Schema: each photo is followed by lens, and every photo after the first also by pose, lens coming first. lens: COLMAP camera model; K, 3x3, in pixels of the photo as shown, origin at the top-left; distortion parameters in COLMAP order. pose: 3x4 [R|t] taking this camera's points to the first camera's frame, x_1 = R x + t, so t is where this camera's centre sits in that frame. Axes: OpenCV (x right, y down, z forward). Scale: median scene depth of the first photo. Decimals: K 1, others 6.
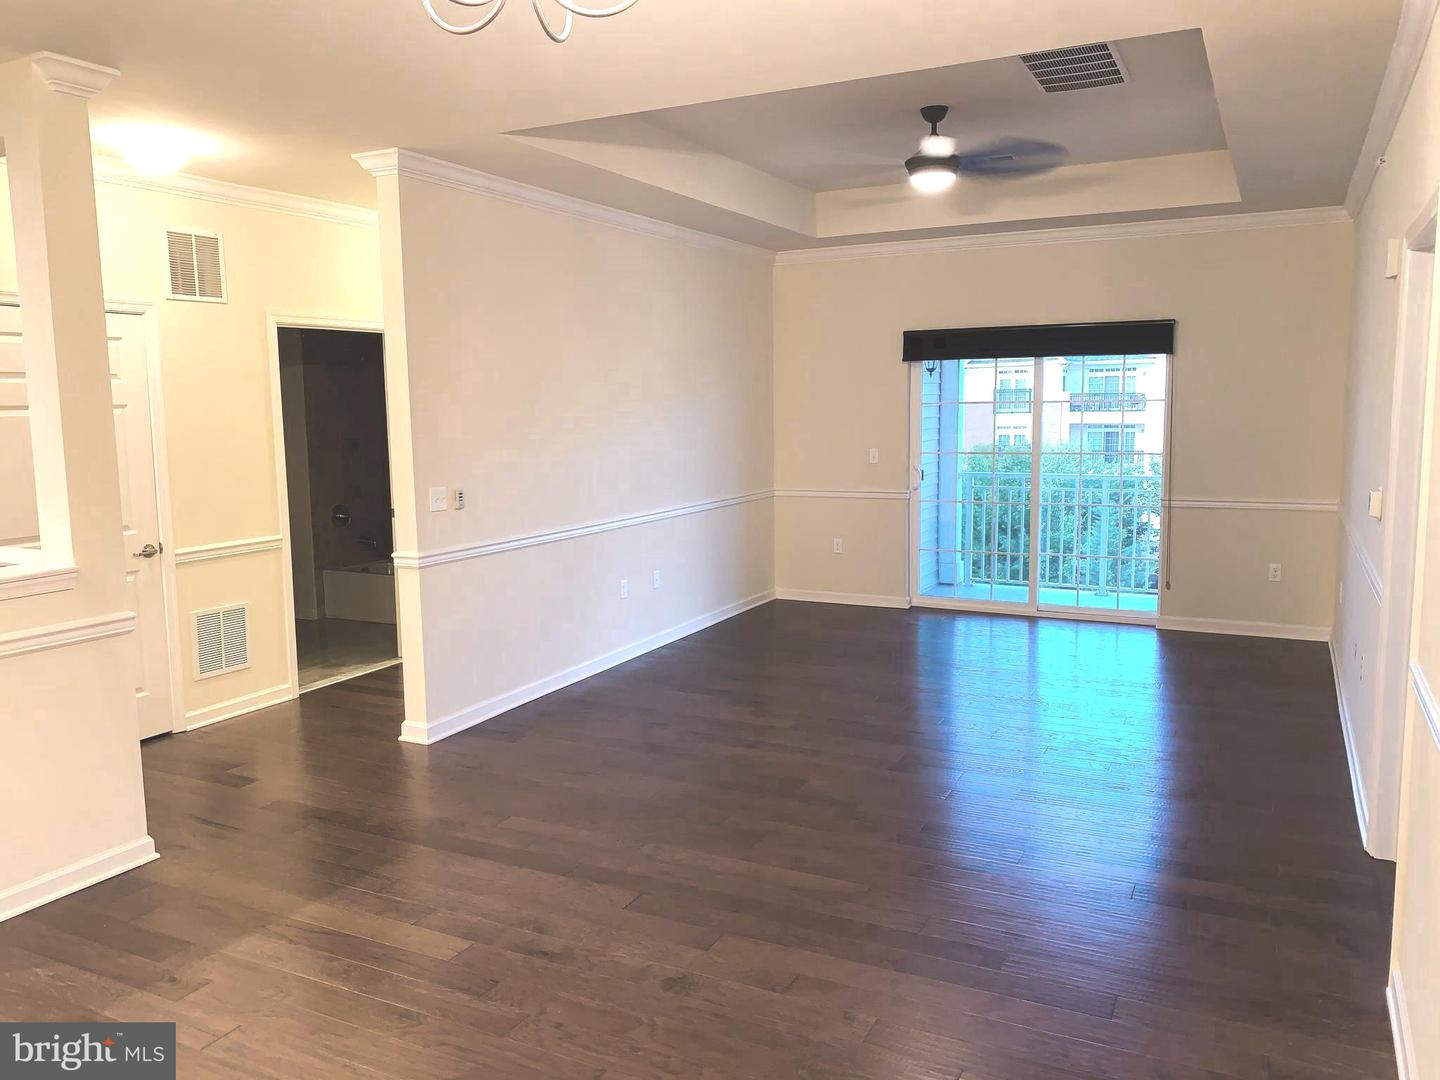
lens RADIAL K [[1091.2, 0, 709.6], [0, 1091.2, 529.1], [0, 0, 1]] dist [0.046261, -0.058465]
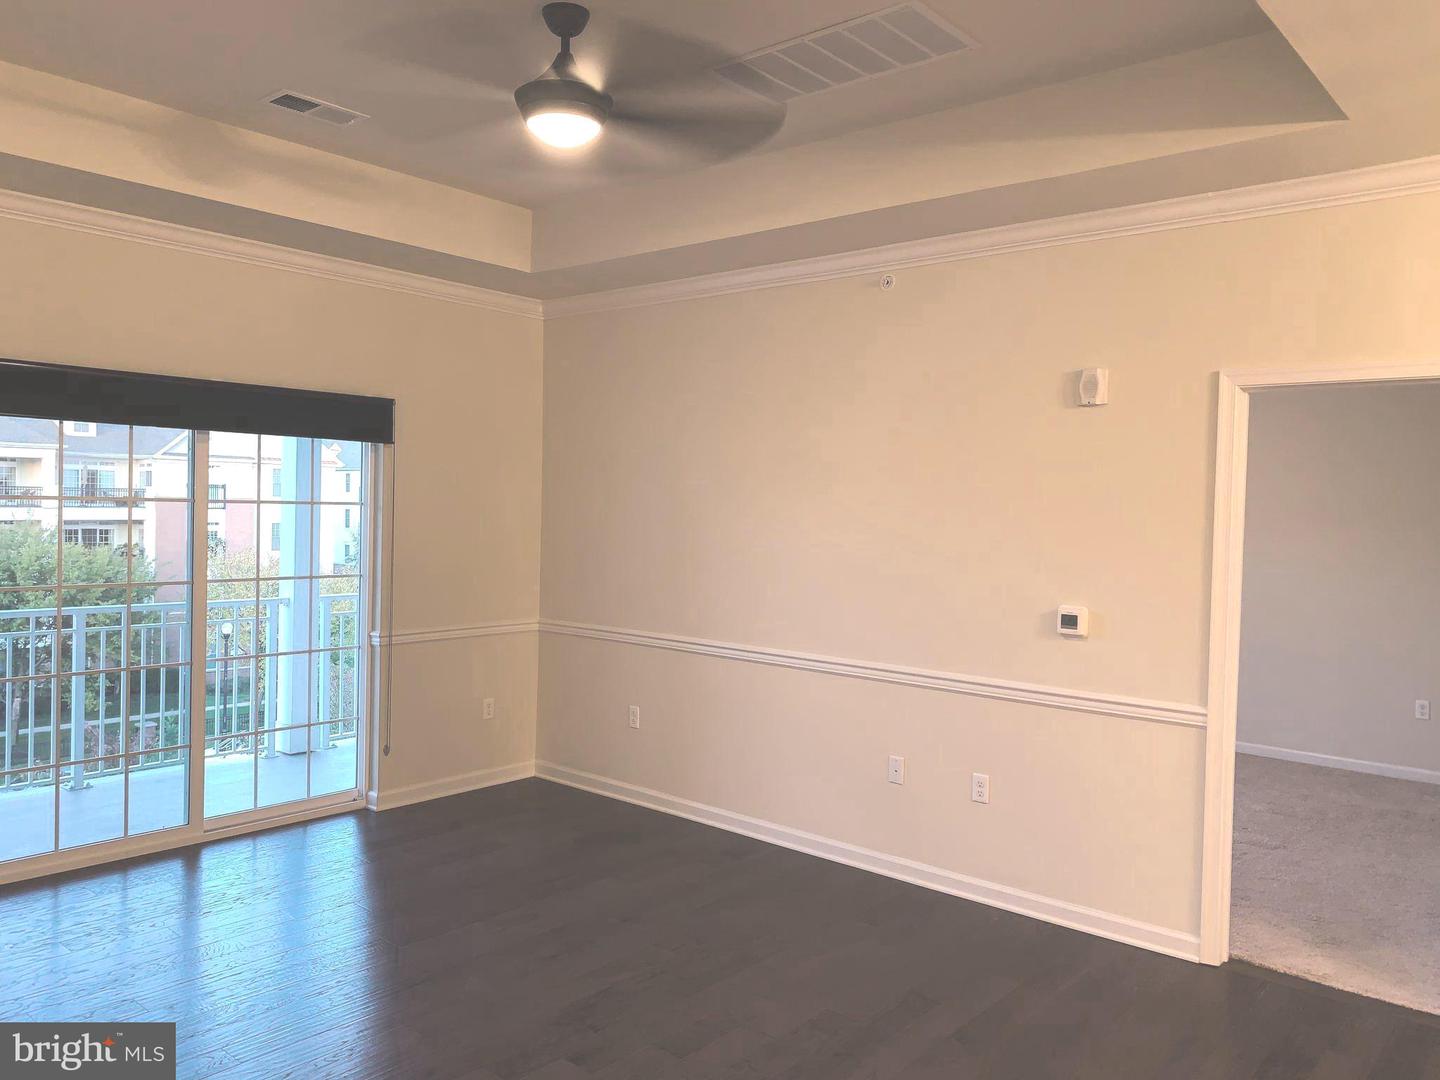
lens RADIAL K [[1091.2, 0, 718.7], [0, 1091.2, 530.2], [0, 0, 1]] dist [0.046261, -0.058465]
pose [[0.252432, -0.000256, 0.967615, -0.253205], [0.081806, 0.996425, -0.021078, -0.064800], [-0.964150, 0.084477, 0.251550, 0.588513]]
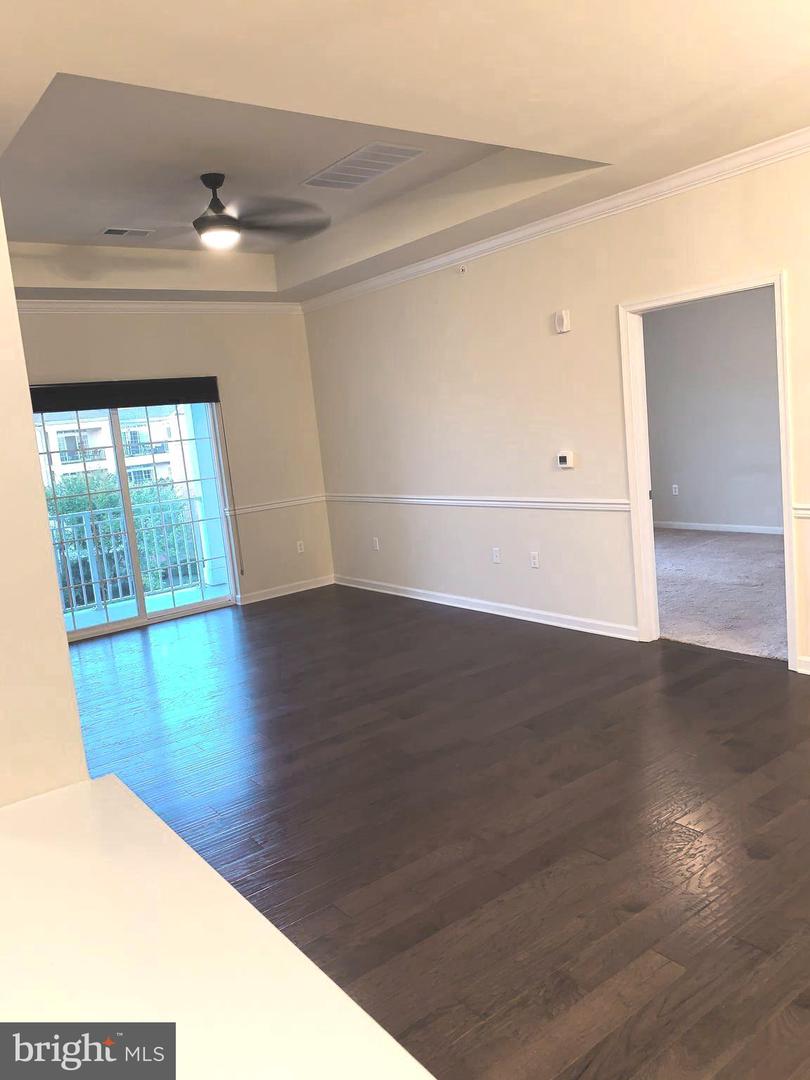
lens RADIAL K [[818.4, 0, 408.1], [0, 818.4, 534.5], [0, 0, 1]] dist [0.046261, -0.058465]
pose [[0.443477, -0.153550, 0.883035, -0.384876], [0.191665, 0.978673, 0.073922, -0.030665], [-0.875553, 0.136464, 0.463449, 0.349099]]
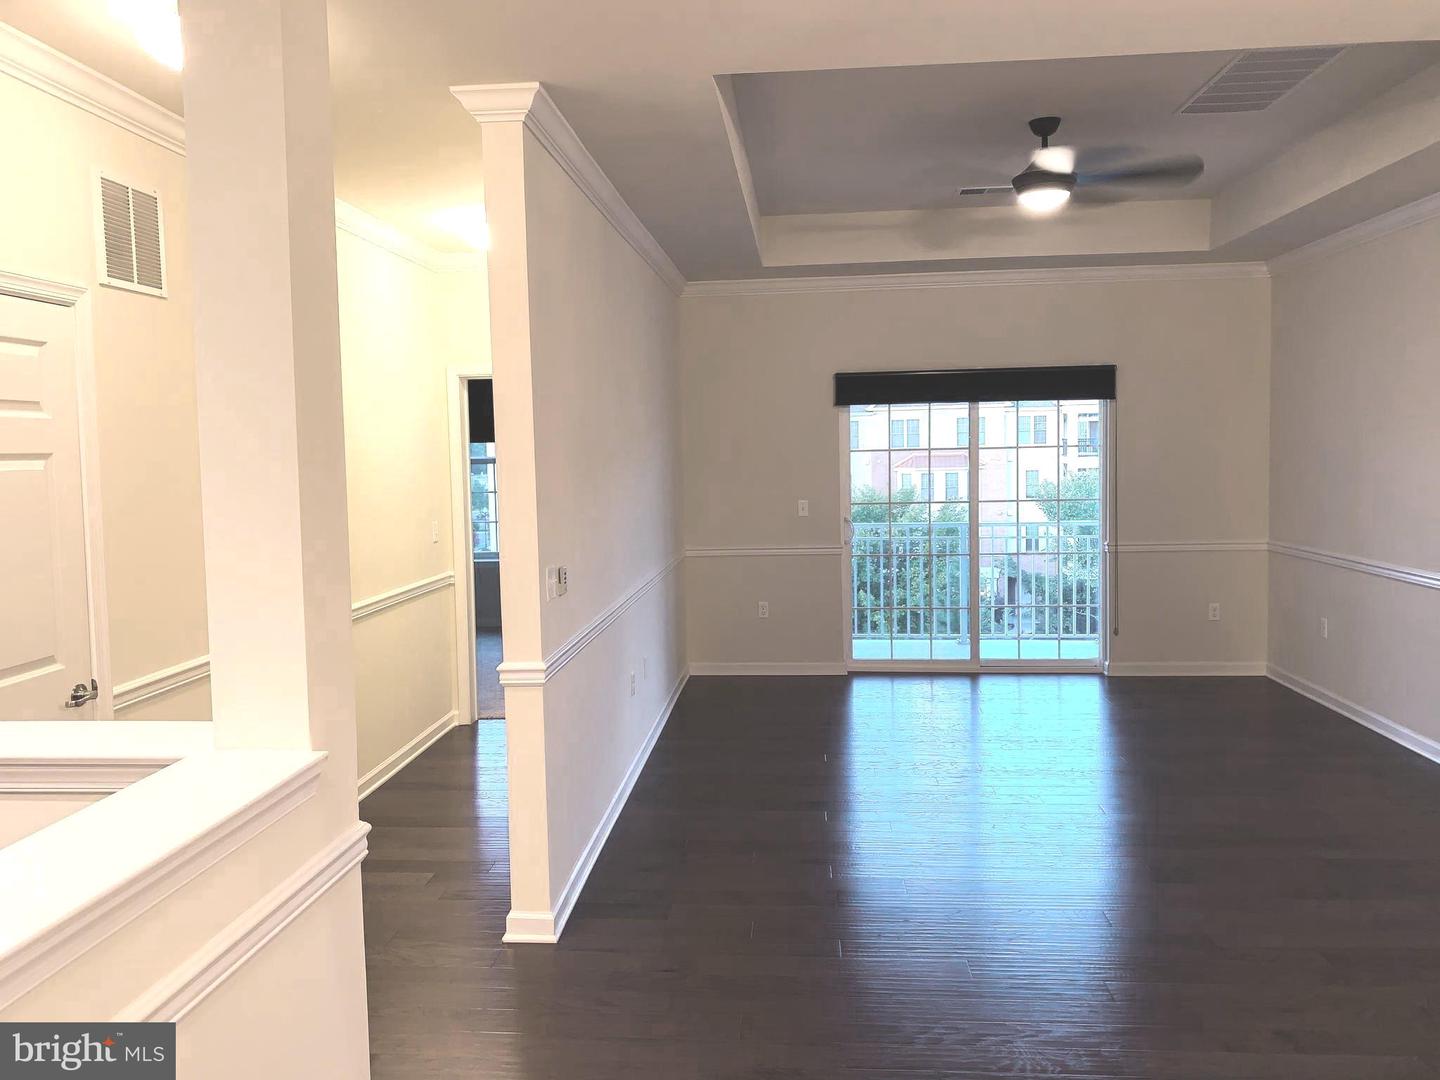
lens RADIAL K [[1091.2, 0, 720.6], [0, 1091.2, 520.2], [0, 0, 1]] dist [0.046261, -0.058465]
pose [[0.926777, -0.028178, 0.374554, -0.285436], [0.048713, 0.997777, -0.045469, -0.021799], [-0.372441, 0.060385, 0.926089, 0.212668]]
